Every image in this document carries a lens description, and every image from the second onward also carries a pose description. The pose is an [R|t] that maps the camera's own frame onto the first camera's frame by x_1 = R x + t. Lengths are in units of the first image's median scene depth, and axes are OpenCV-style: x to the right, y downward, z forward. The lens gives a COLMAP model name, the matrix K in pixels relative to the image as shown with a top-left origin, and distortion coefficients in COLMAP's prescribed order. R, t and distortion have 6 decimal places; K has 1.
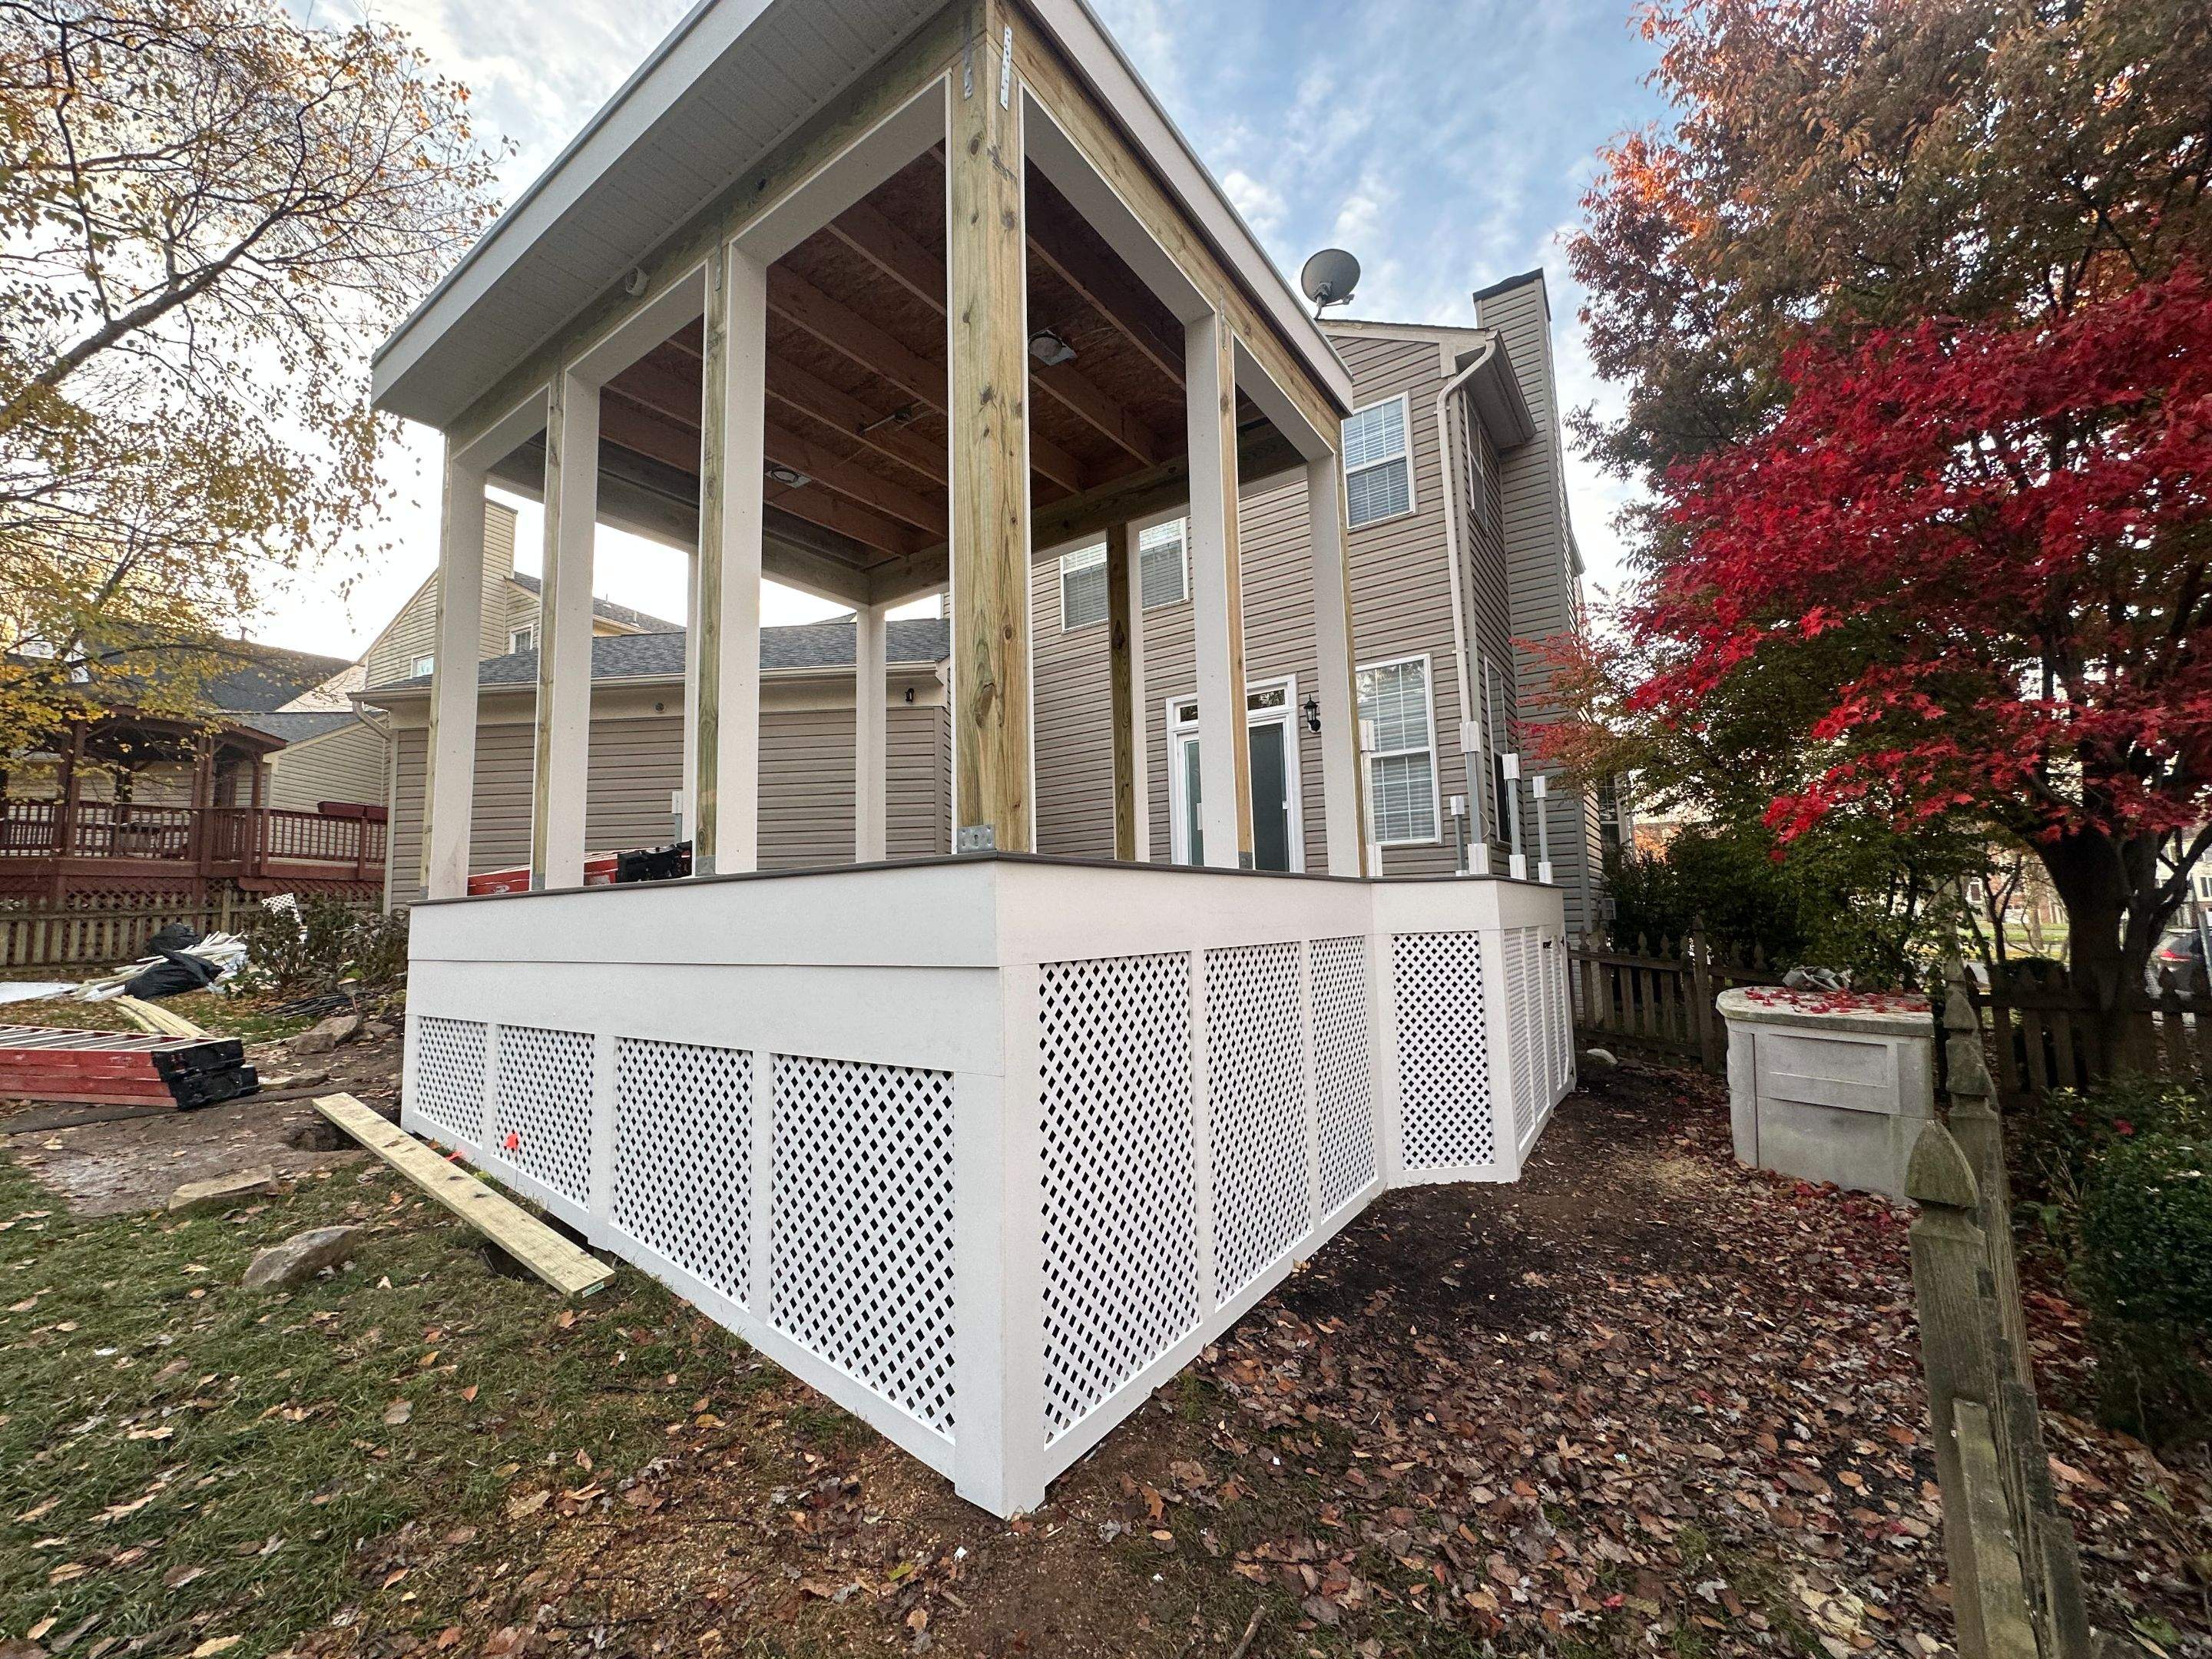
lens RADIAL K [[879.6, 0, 1099.2], [0, 879.6, 828.1], [0, 0, 1]] dist [-0.004266, -0.000230]
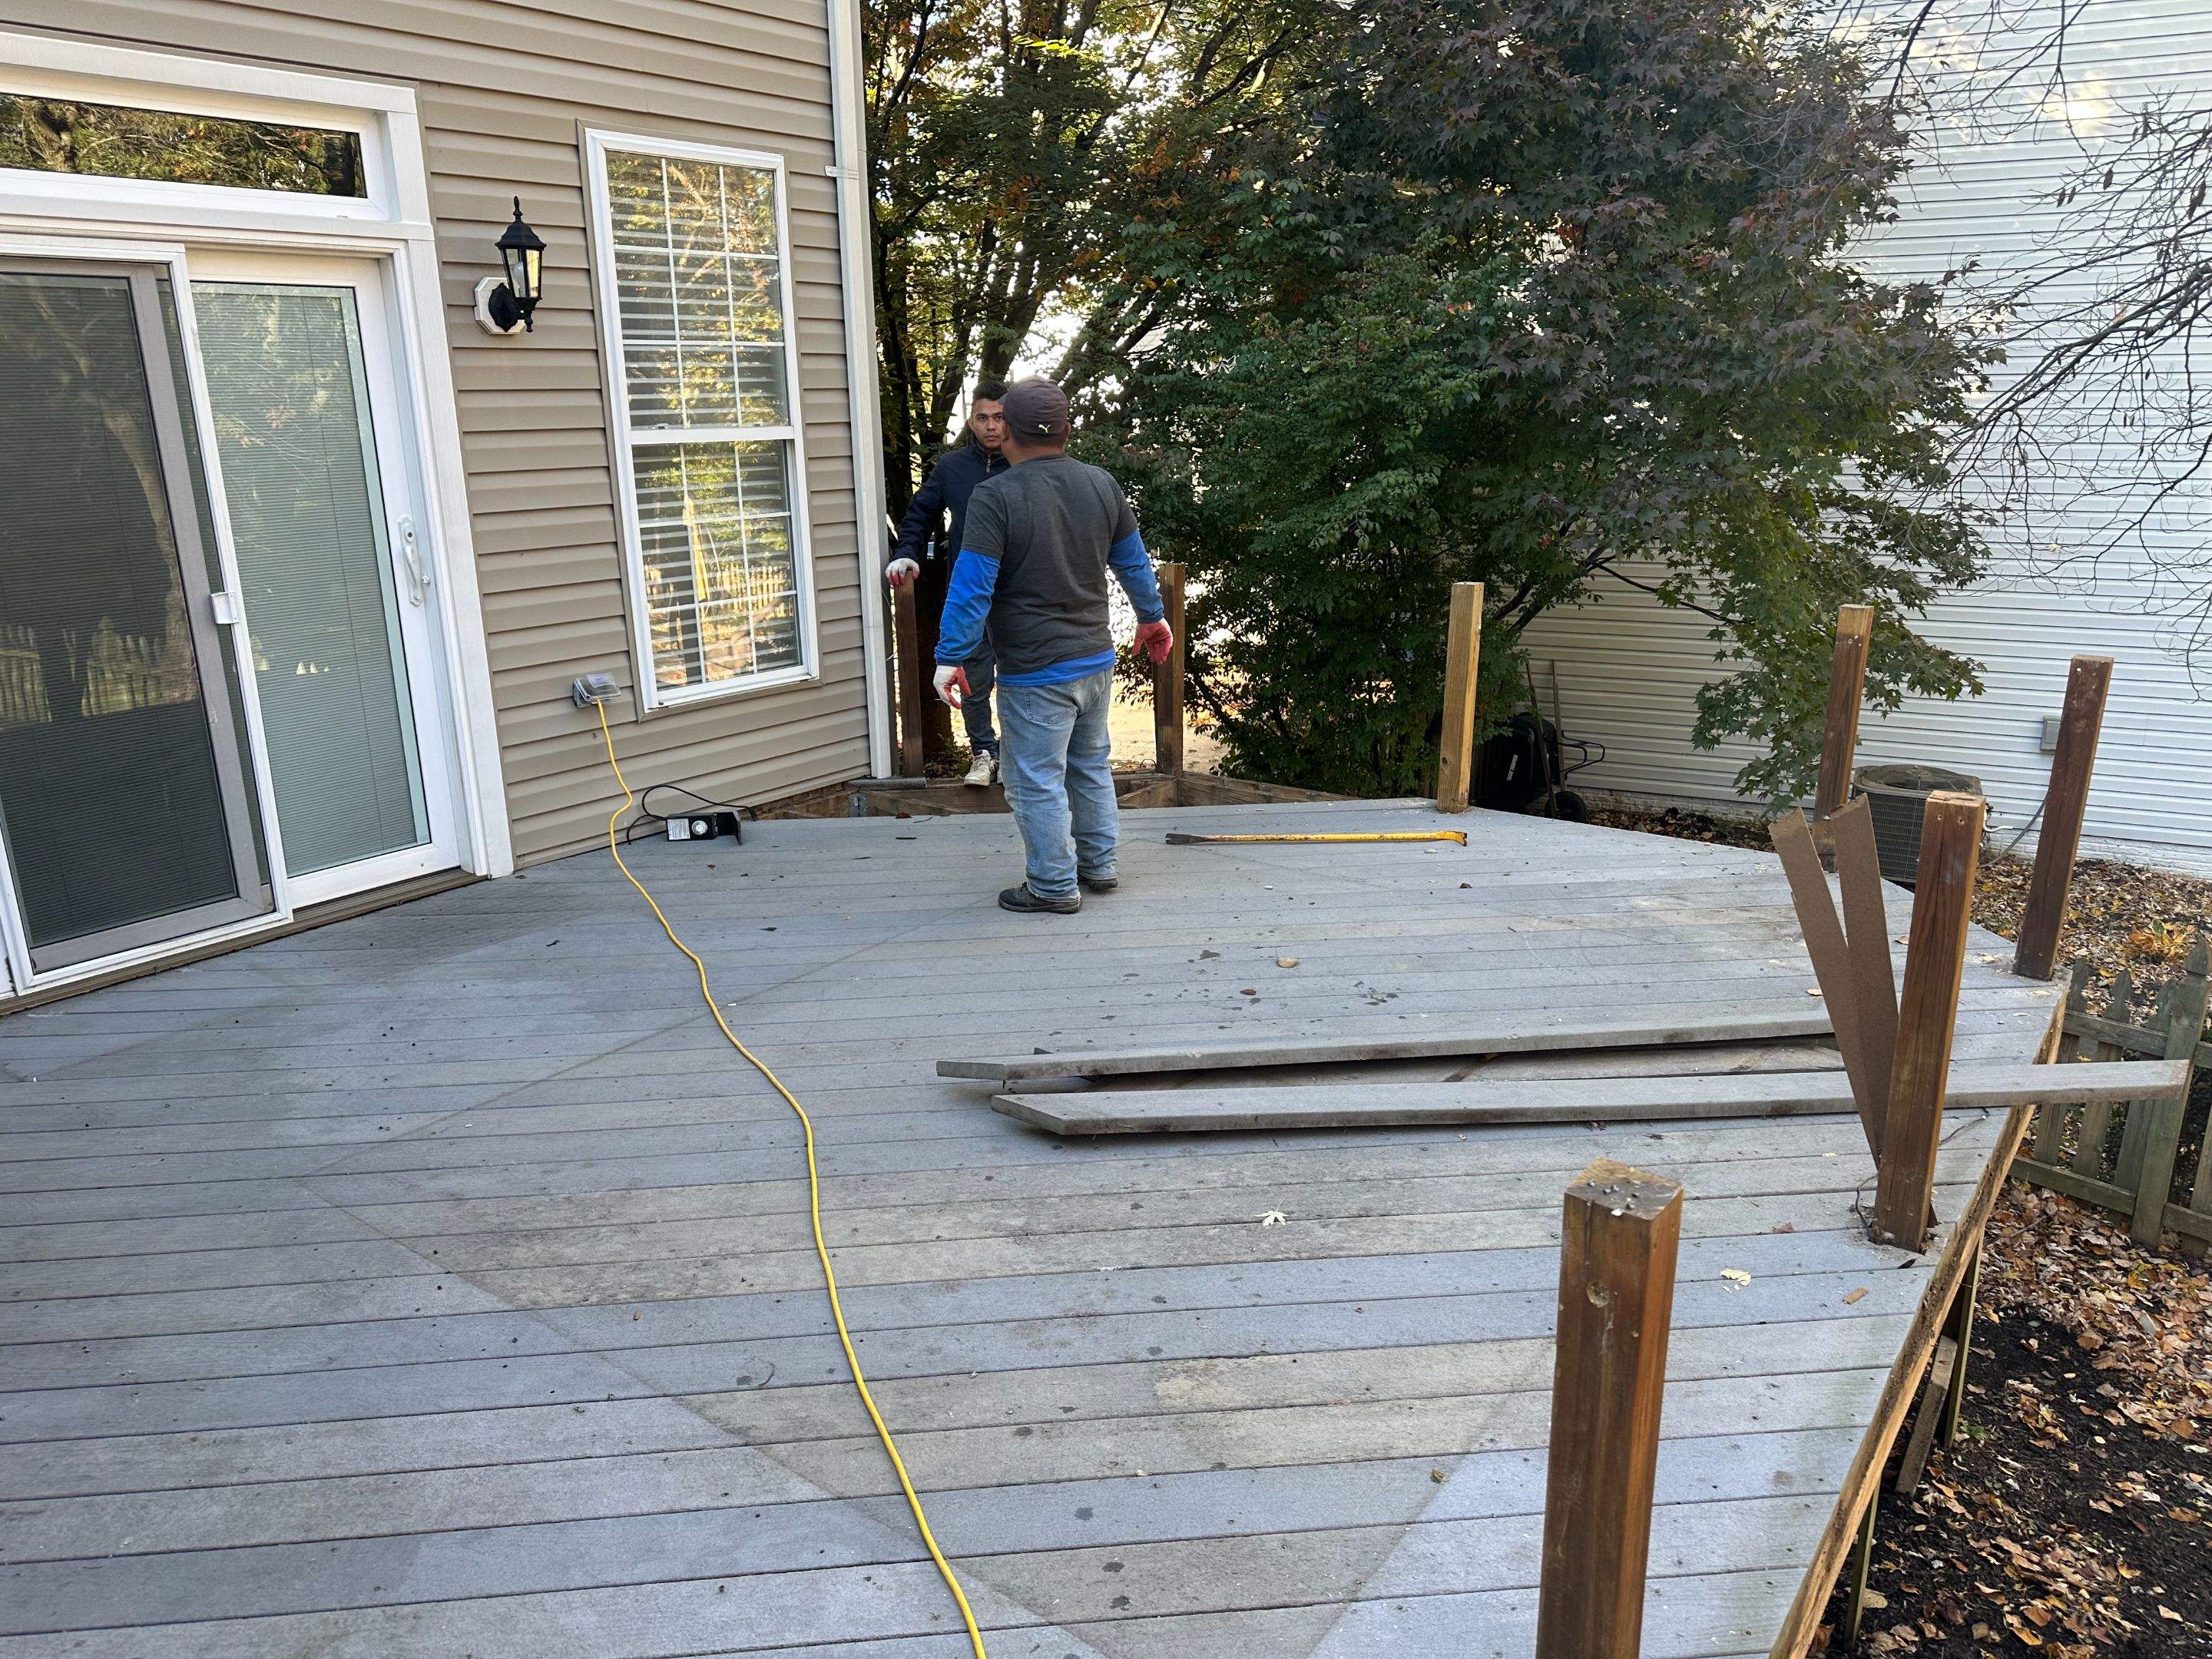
lens RADIAL K [[1555.6, 0, 1130.6], [0, 1555.6, 833.1], [0, 0, 1]] dist [0.098372, -0.134738]
pose [[0.006049, -0.252983, 0.967452, -0.323639], [-0.094831, 0.962964, 0.252402, -0.107168], [-0.995475, -0.093271, -0.018166, 0.831361]]
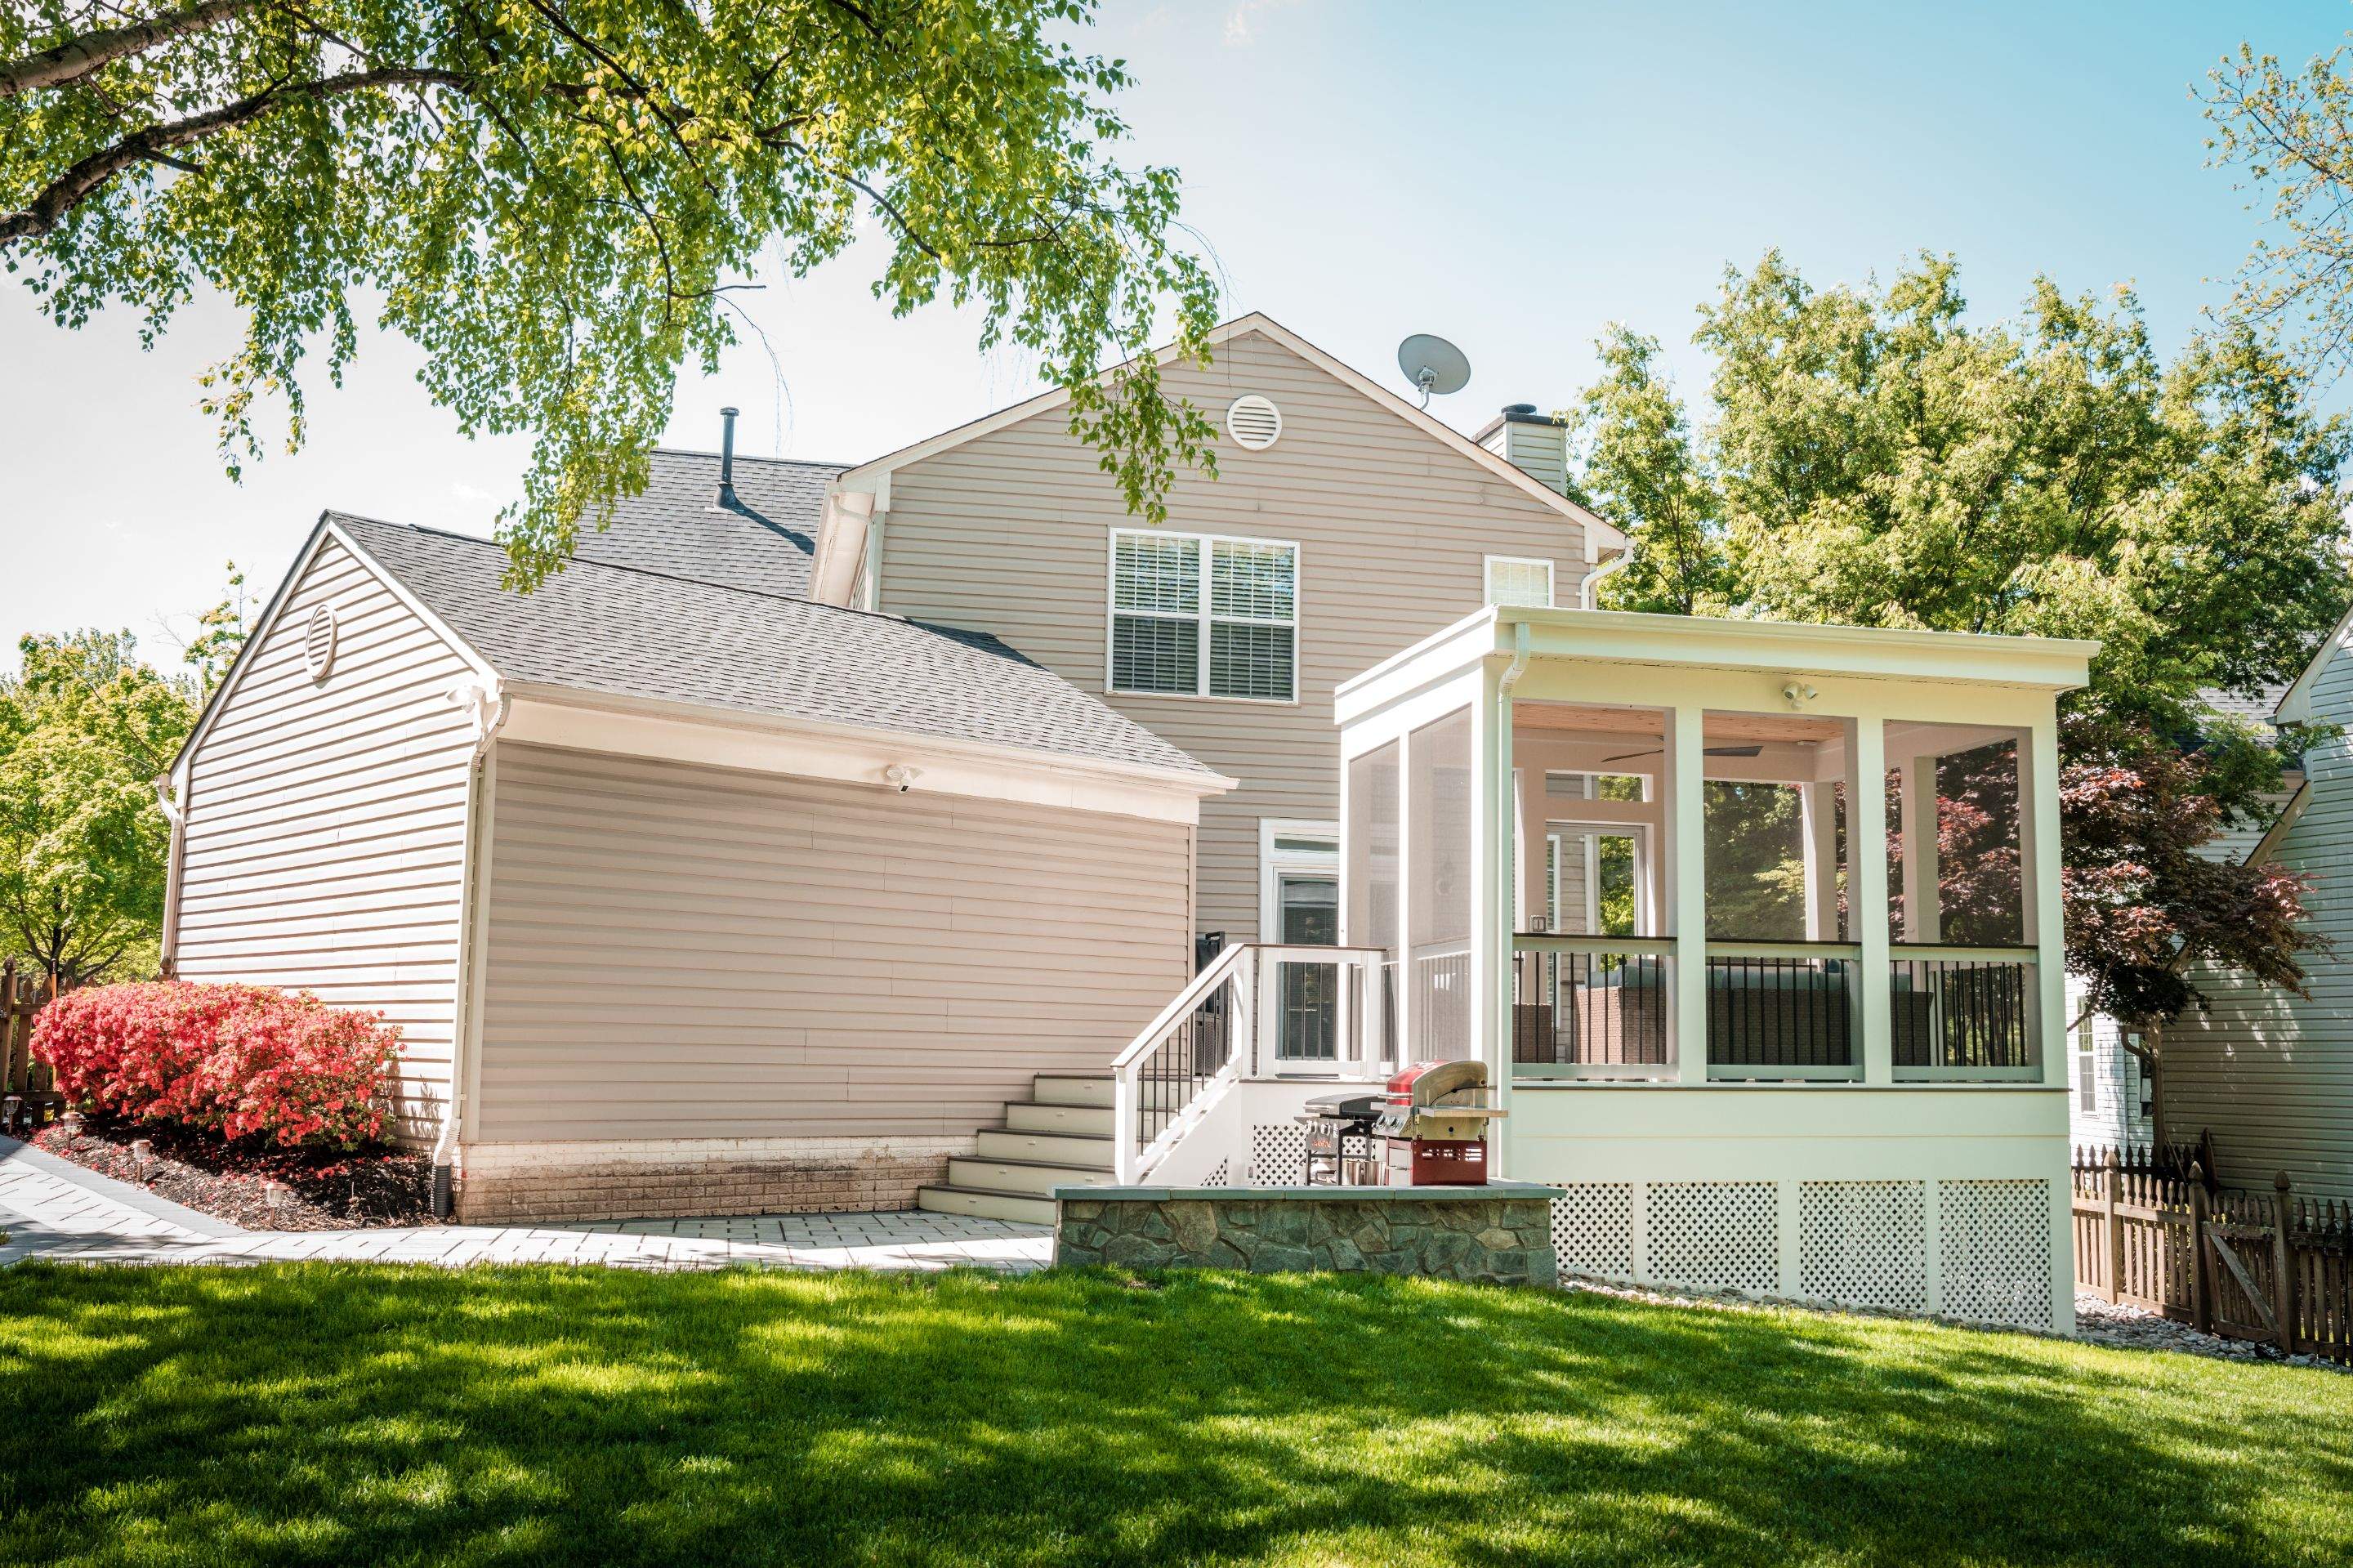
lens RADIAL K [[2079.1, 0, 1243.6], [0, 2079.1, 805.7], [0, 0, 1]] dist [-0.066029, 0.103430]
pose [[0.653228, 0.121786, 0.747303, -1.606615], [-0.106154, 0.991962, -0.068866, -0.031254], [-0.749683, -0.034344, 0.660905, -0.286587]]
